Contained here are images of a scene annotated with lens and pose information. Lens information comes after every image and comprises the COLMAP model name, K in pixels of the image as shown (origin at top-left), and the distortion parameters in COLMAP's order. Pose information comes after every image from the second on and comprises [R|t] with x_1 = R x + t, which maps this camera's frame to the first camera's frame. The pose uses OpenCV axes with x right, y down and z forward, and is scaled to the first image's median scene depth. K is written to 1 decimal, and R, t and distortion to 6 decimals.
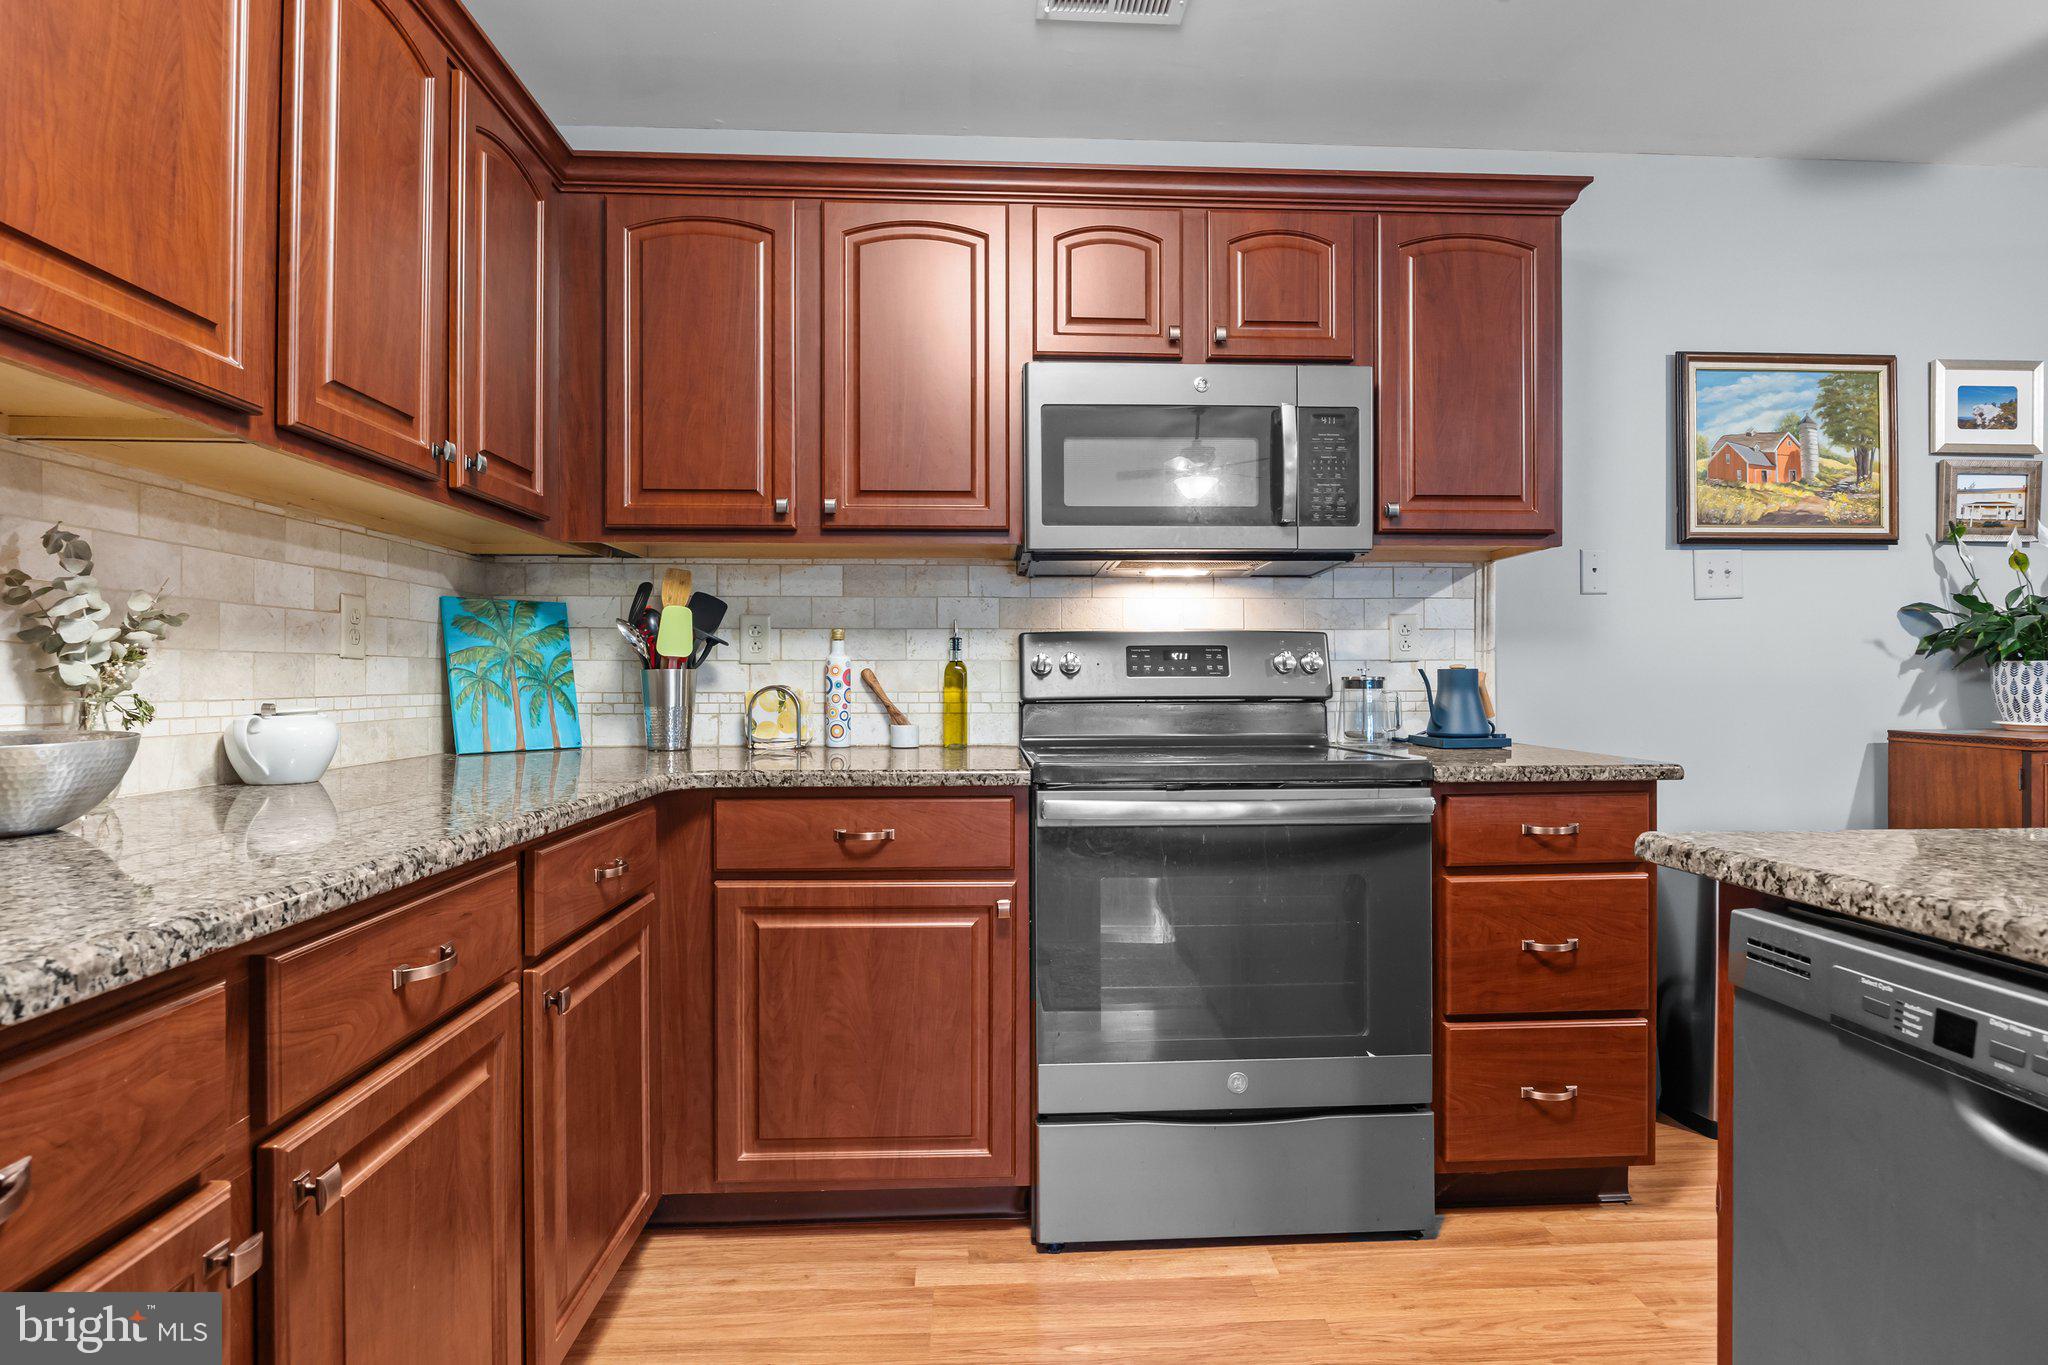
lens RADIAL K [[1005.7, 0, 1019.3], [0, 1005.7, 683.3], [0, 0, 1]] dist [-0.009907, 0.000647]
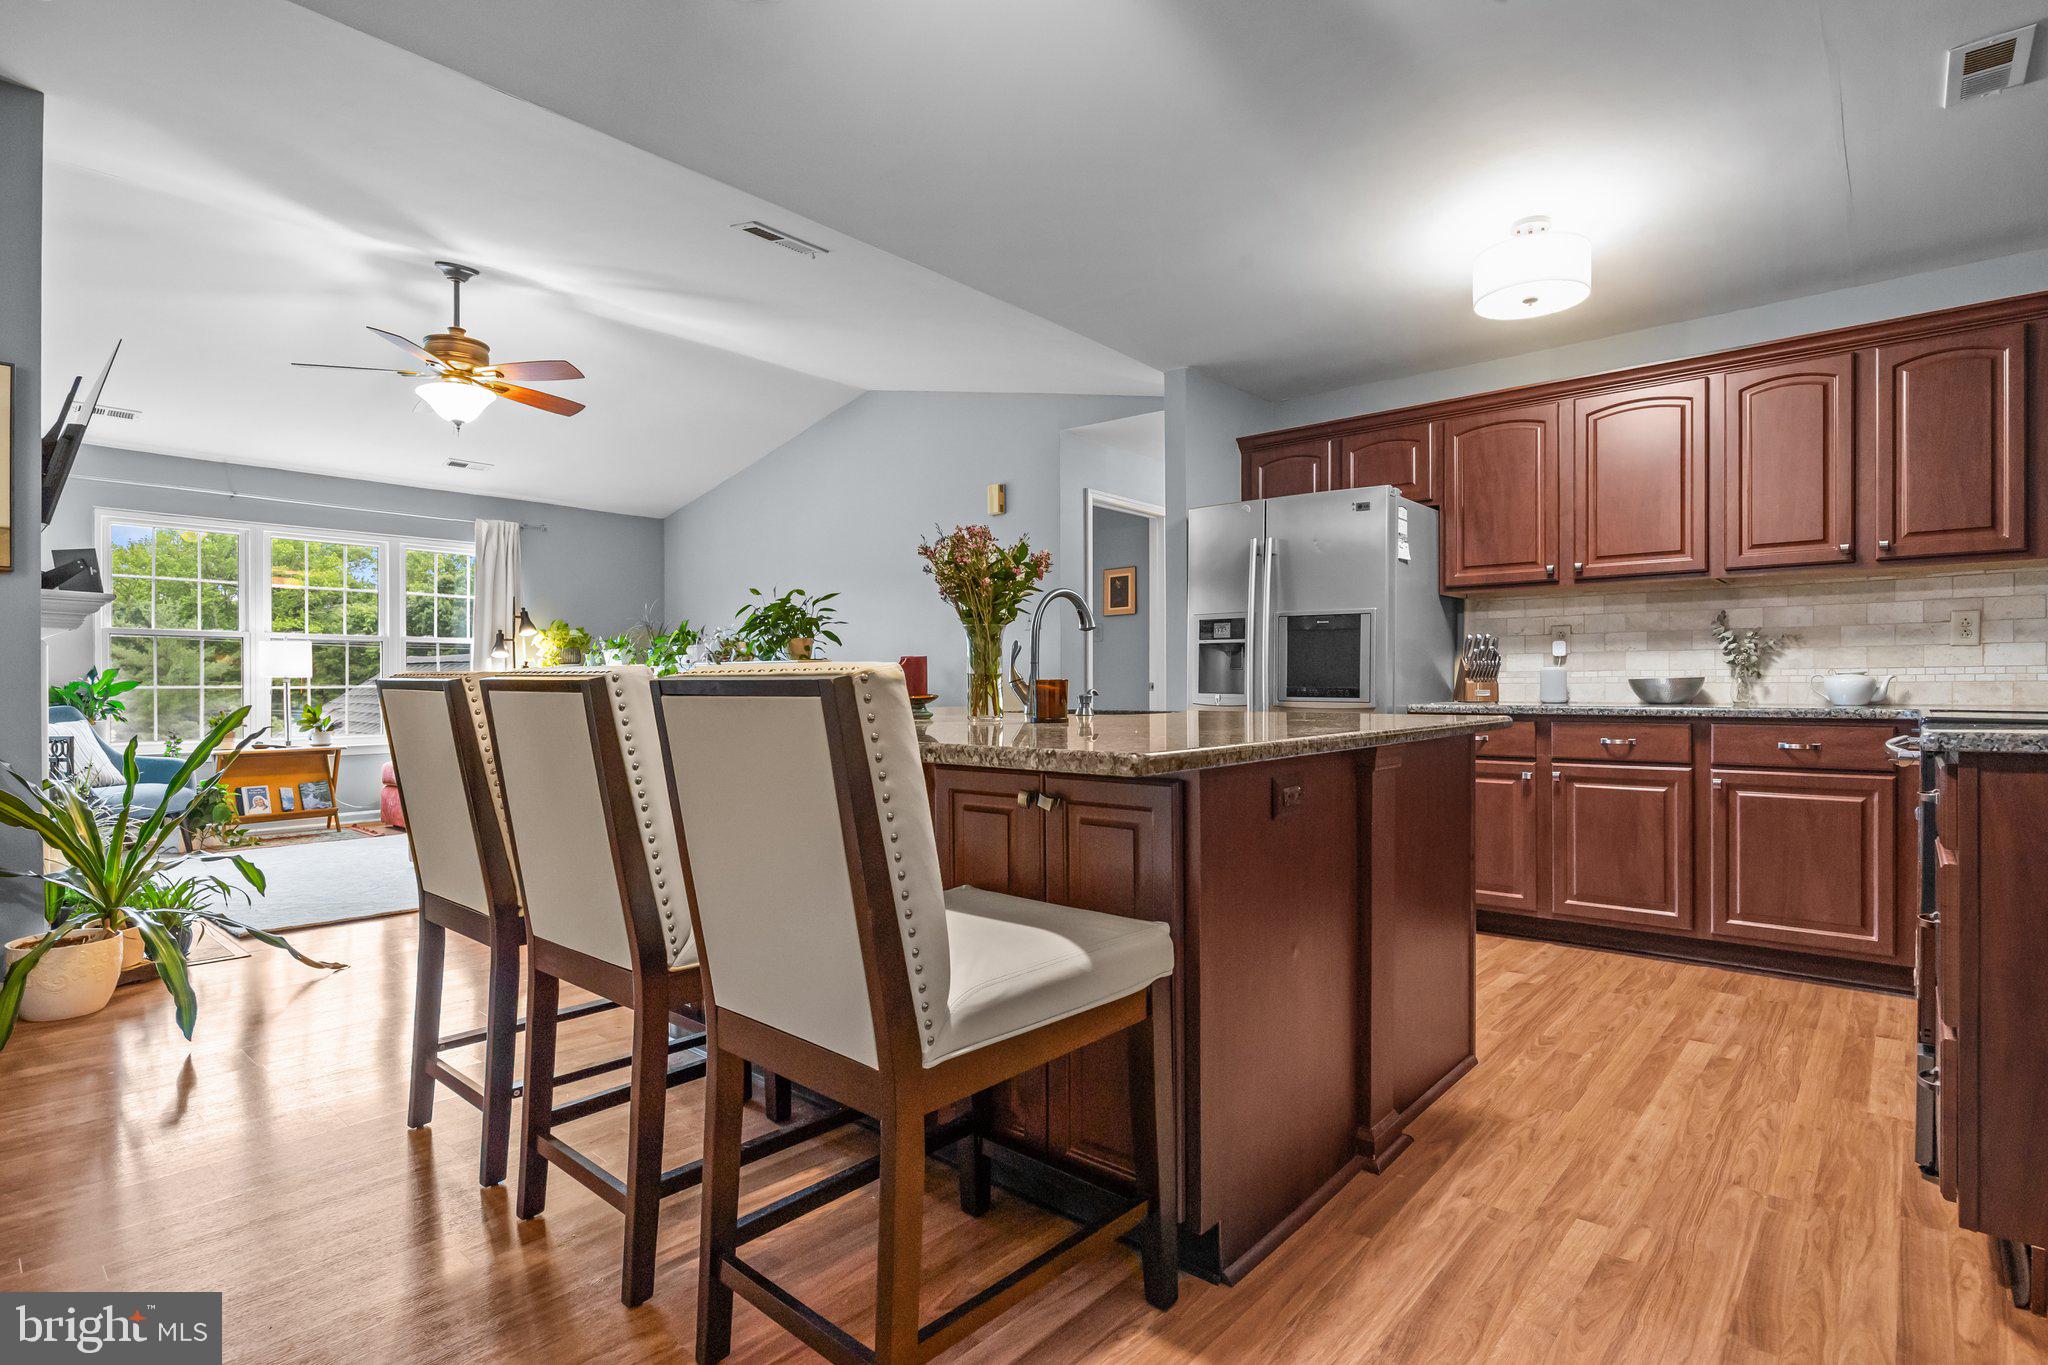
lens RADIAL K [[1005.7, 0, 1009.7], [0, 1005.7, 686.5], [0, 0, 1]] dist [-0.009907, 0.000647]
pose [[-0.712500, 0.002682, -0.701667, 1.423378], [0.002102, 0.999996, 0.001687, 0.032979], [0.701669, -0.000273, -0.712503, 0.842741]]
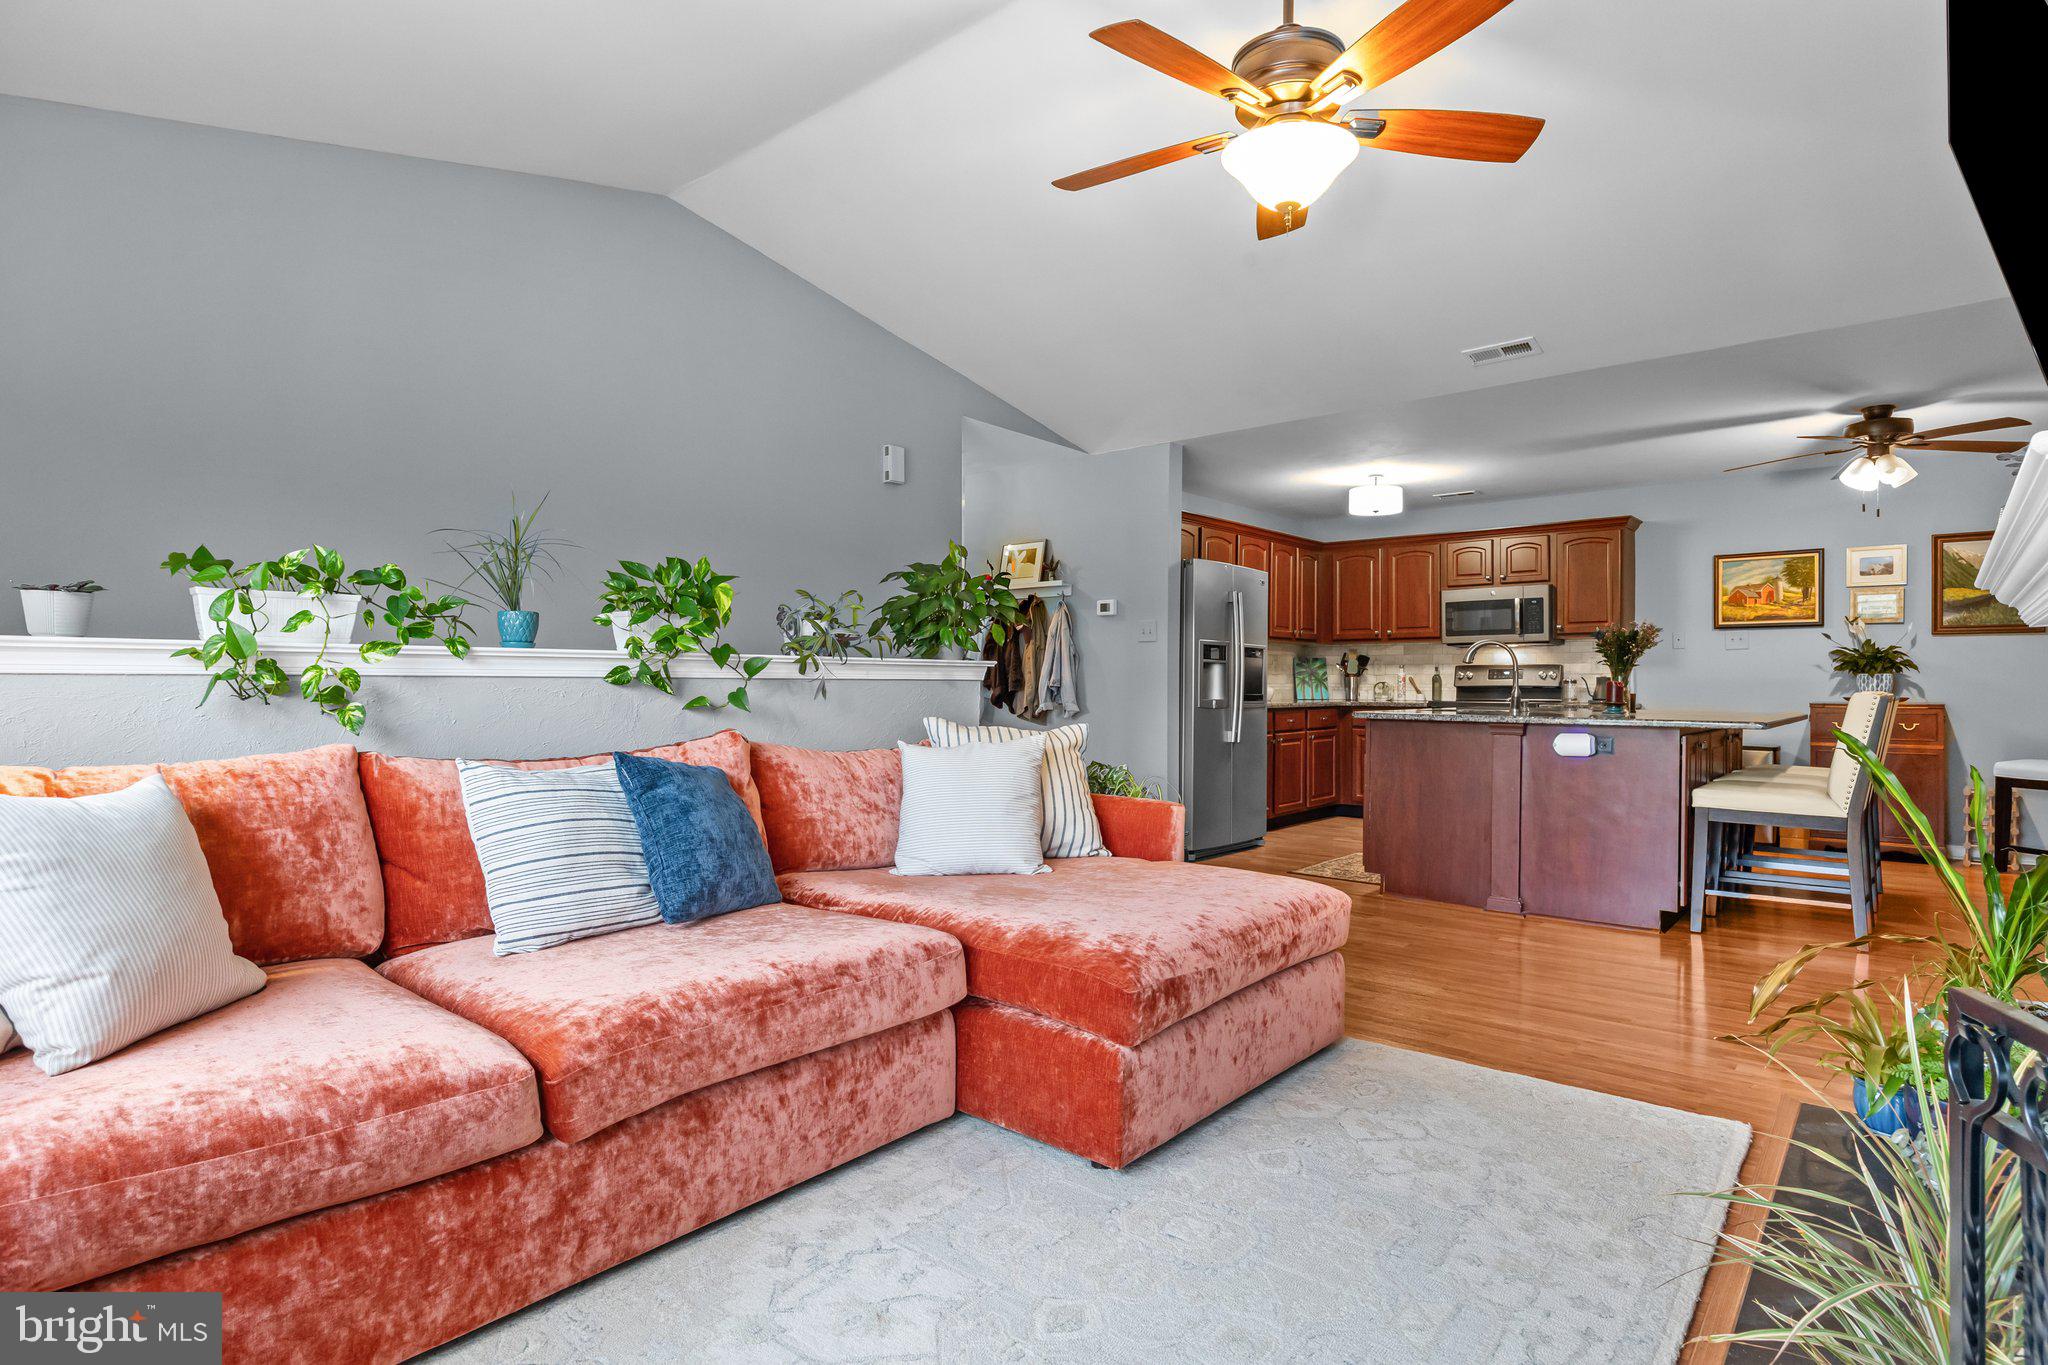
lens RADIAL K [[1072.2, 0, 1055.0], [0, 1072.2, 680.7], [0, 0, 1]] dist [-0.001559, -0.000408]
pose [[0.739209, 0.002677, -0.673471, 1.350107], [-0.008148, 0.999954, -0.004969, 0.024557], [0.673427, 0.009161, 0.739197, -2.364229]]
